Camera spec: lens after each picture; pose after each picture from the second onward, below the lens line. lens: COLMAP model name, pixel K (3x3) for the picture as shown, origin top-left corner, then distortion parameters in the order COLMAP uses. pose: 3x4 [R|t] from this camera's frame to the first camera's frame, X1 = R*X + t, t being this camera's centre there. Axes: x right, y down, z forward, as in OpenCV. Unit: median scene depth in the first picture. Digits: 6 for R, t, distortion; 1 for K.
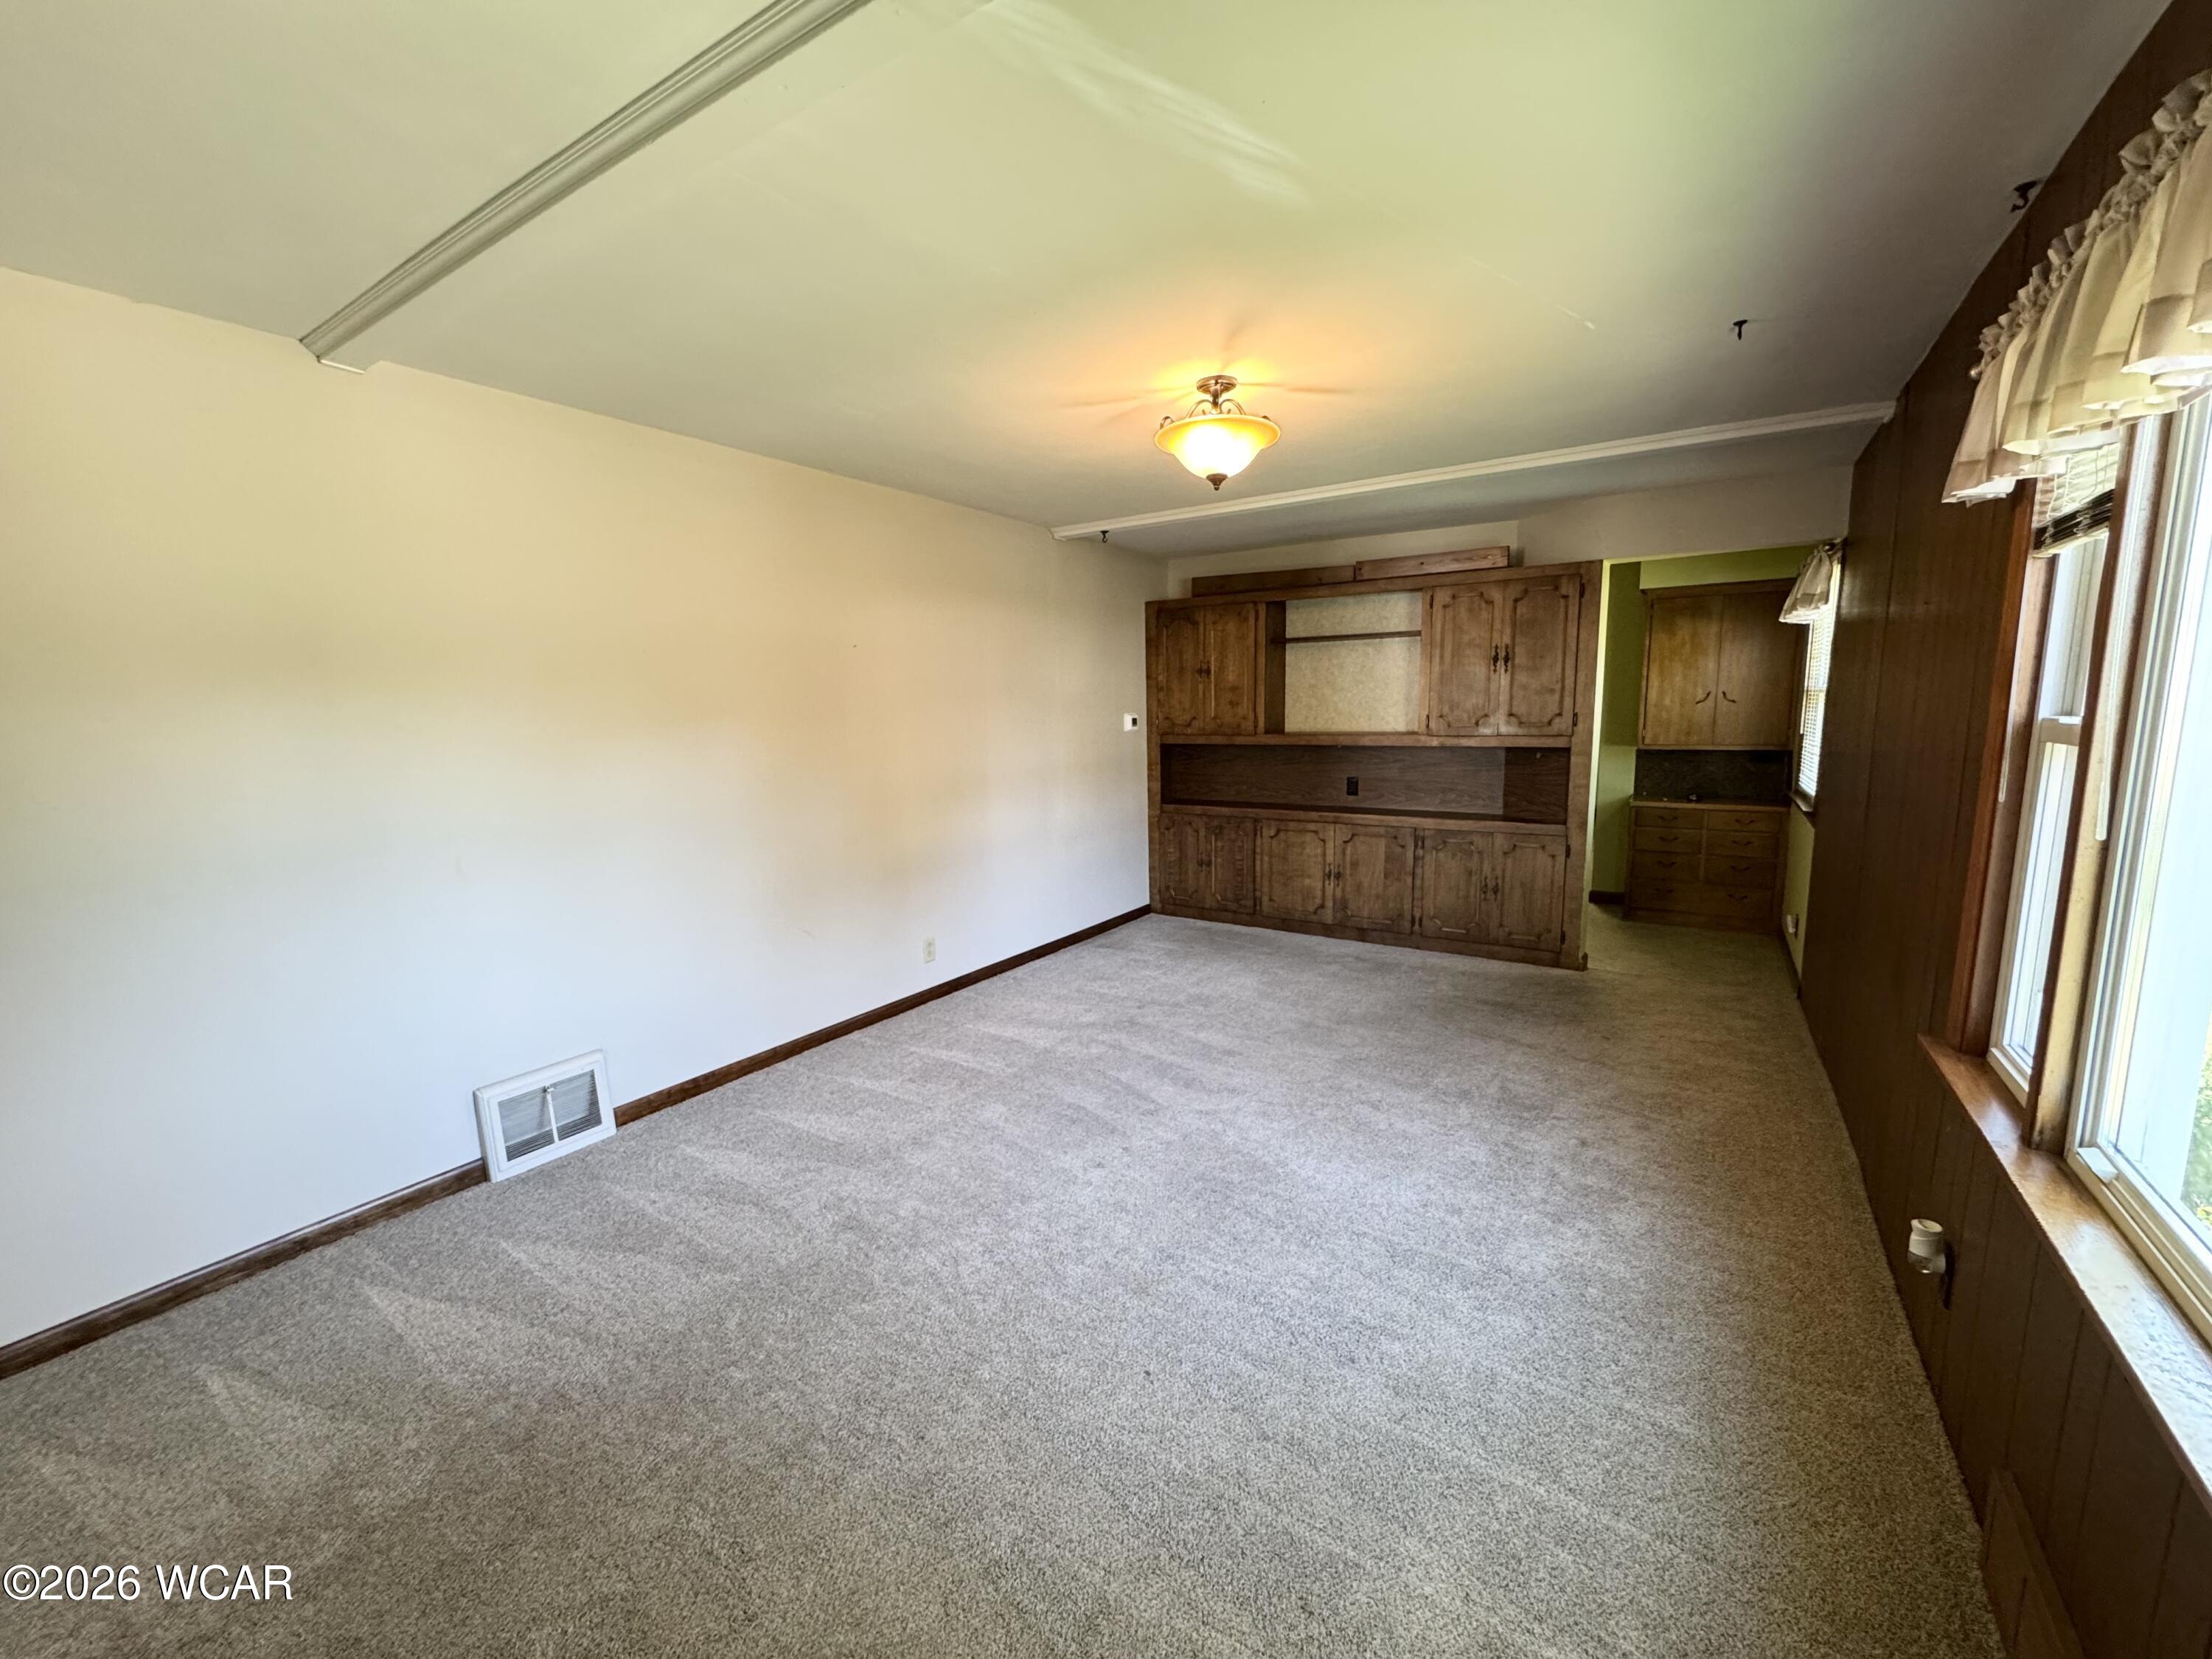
lens RADIAL K [[884.0, 0, 1106.0], [0, 884.0, 829.5], [0, 0, 1]] dist [-0.000290, -0.000085]
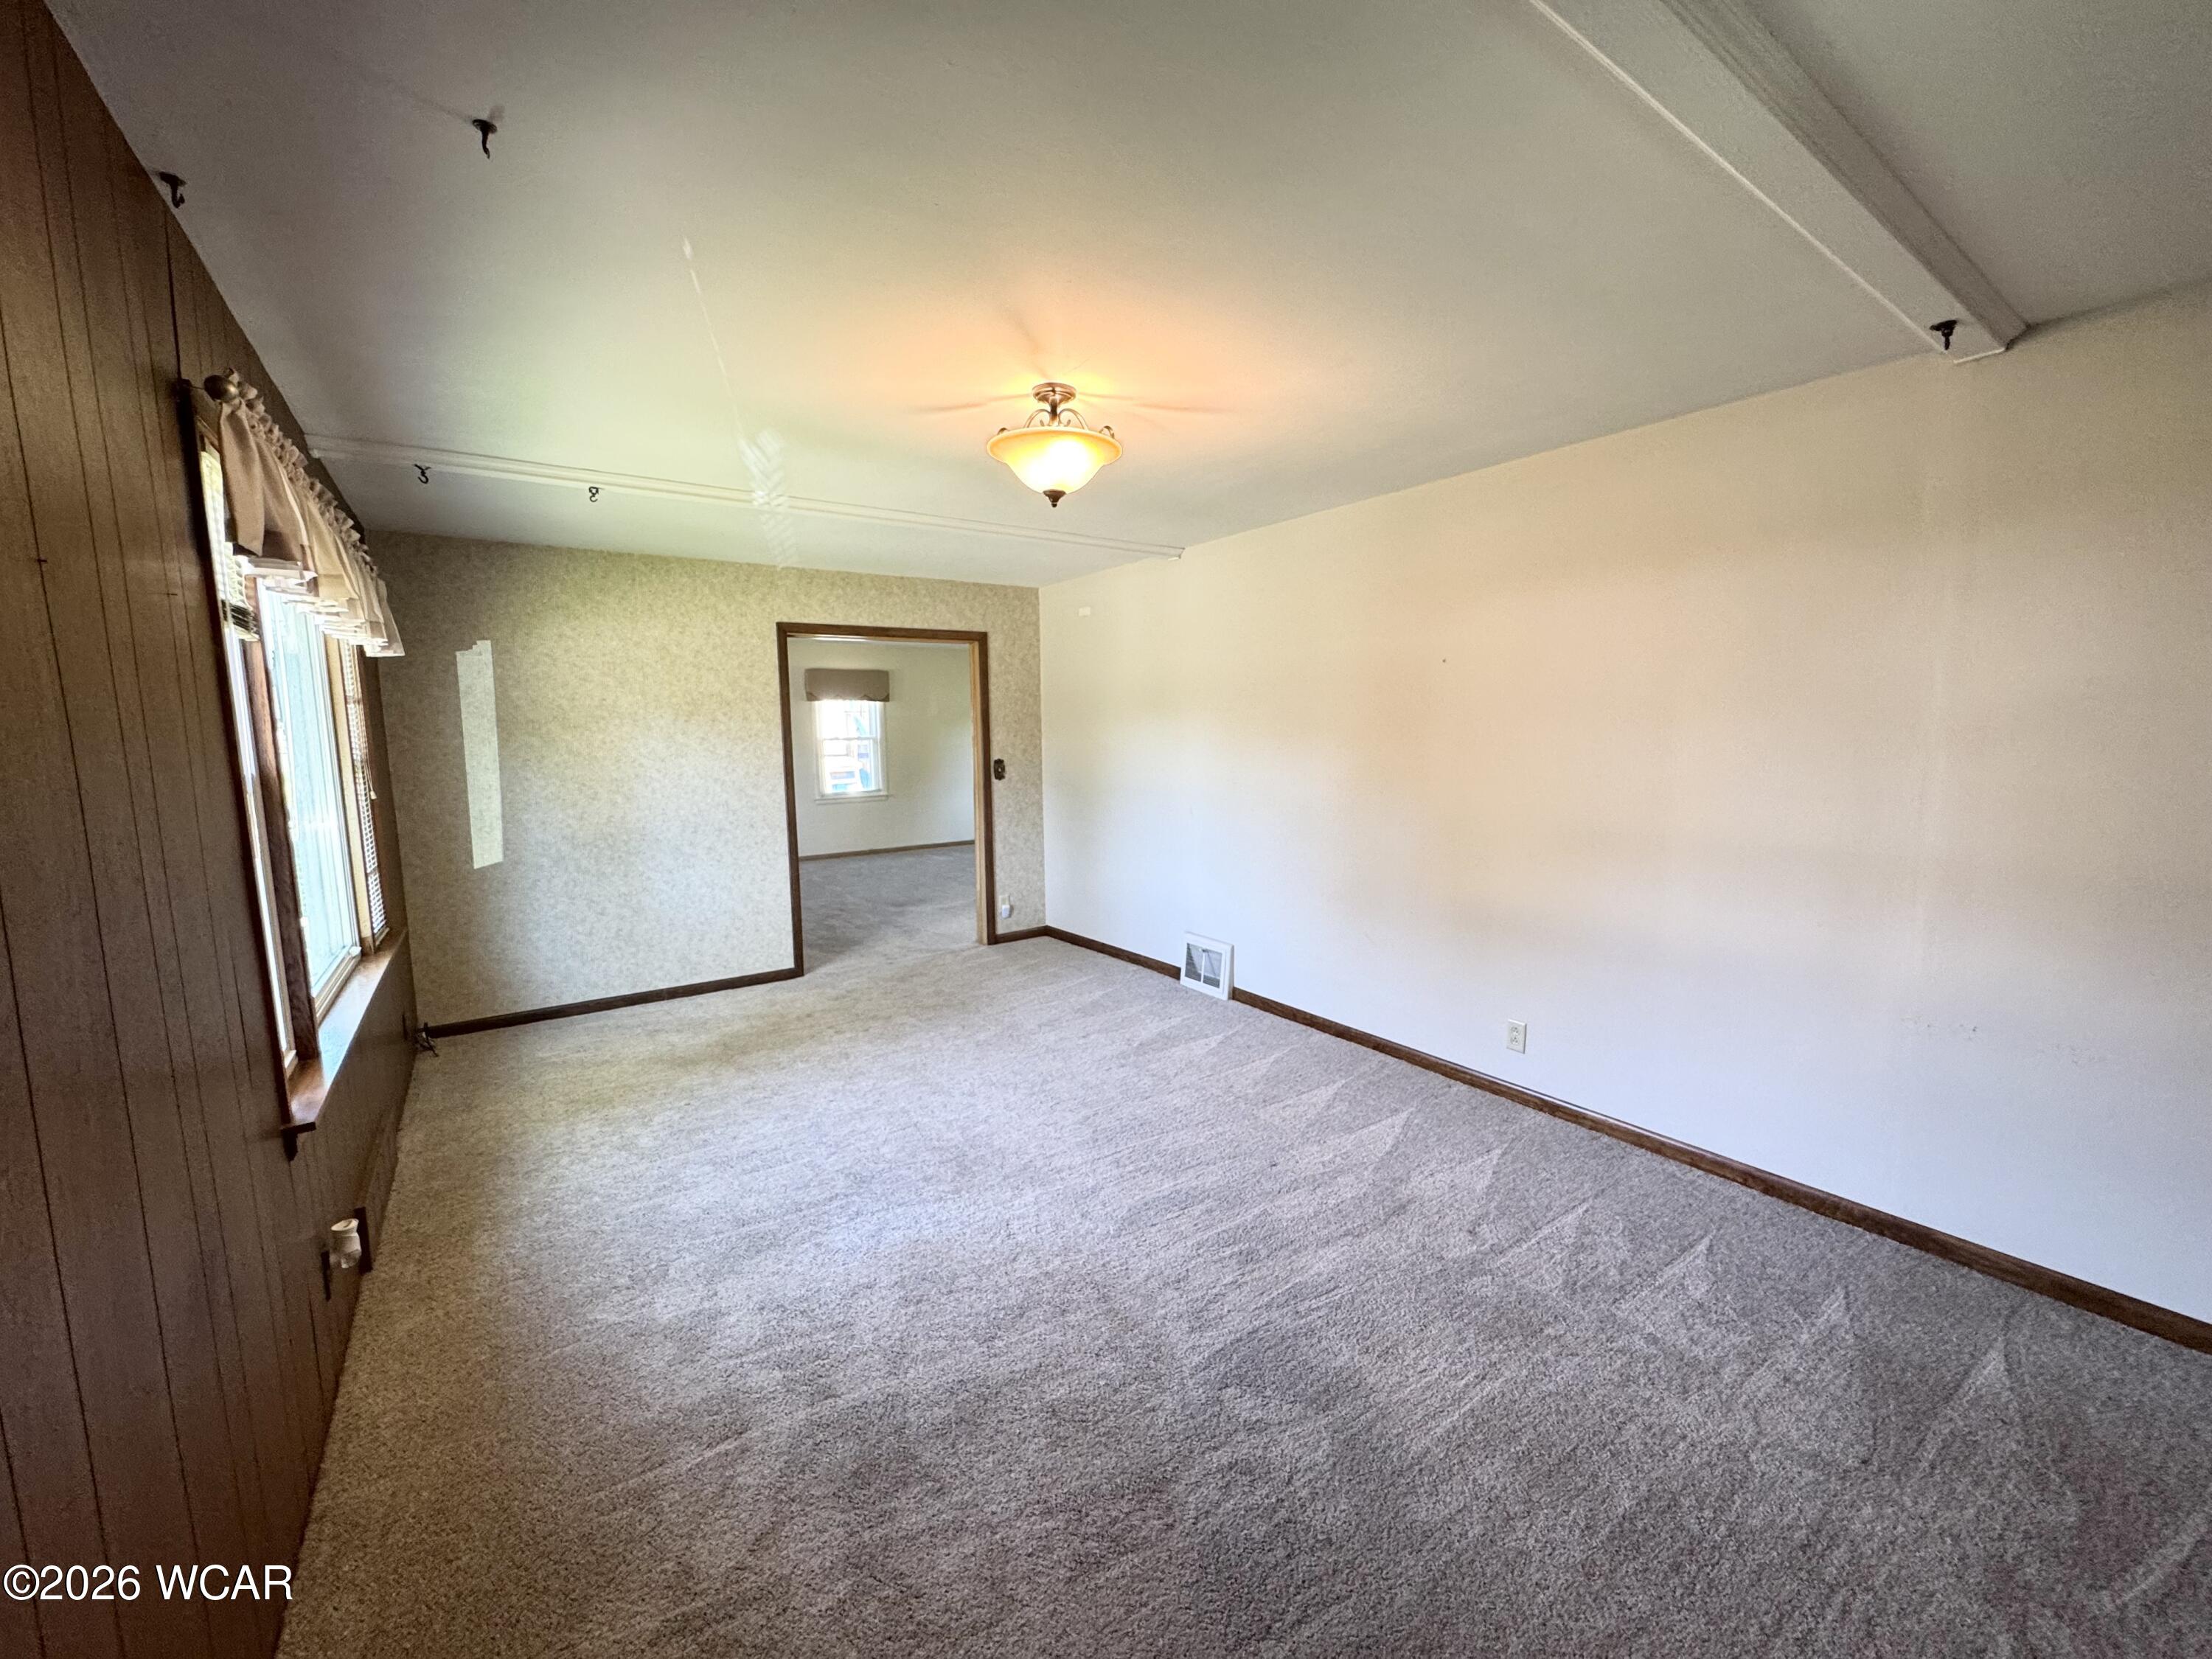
lens RADIAL K [[884.0, 0, 1106.0], [0, 884.0, 829.5], [0, 0, 1]] dist [-0.000290, -0.000085]
pose [[-0.372288, 0.131206, -0.918796, 0.931667], [-0.113954, 0.976005, 0.185549, -0.216578], [0.921095, 0.173778, -0.348404, 1.334017]]
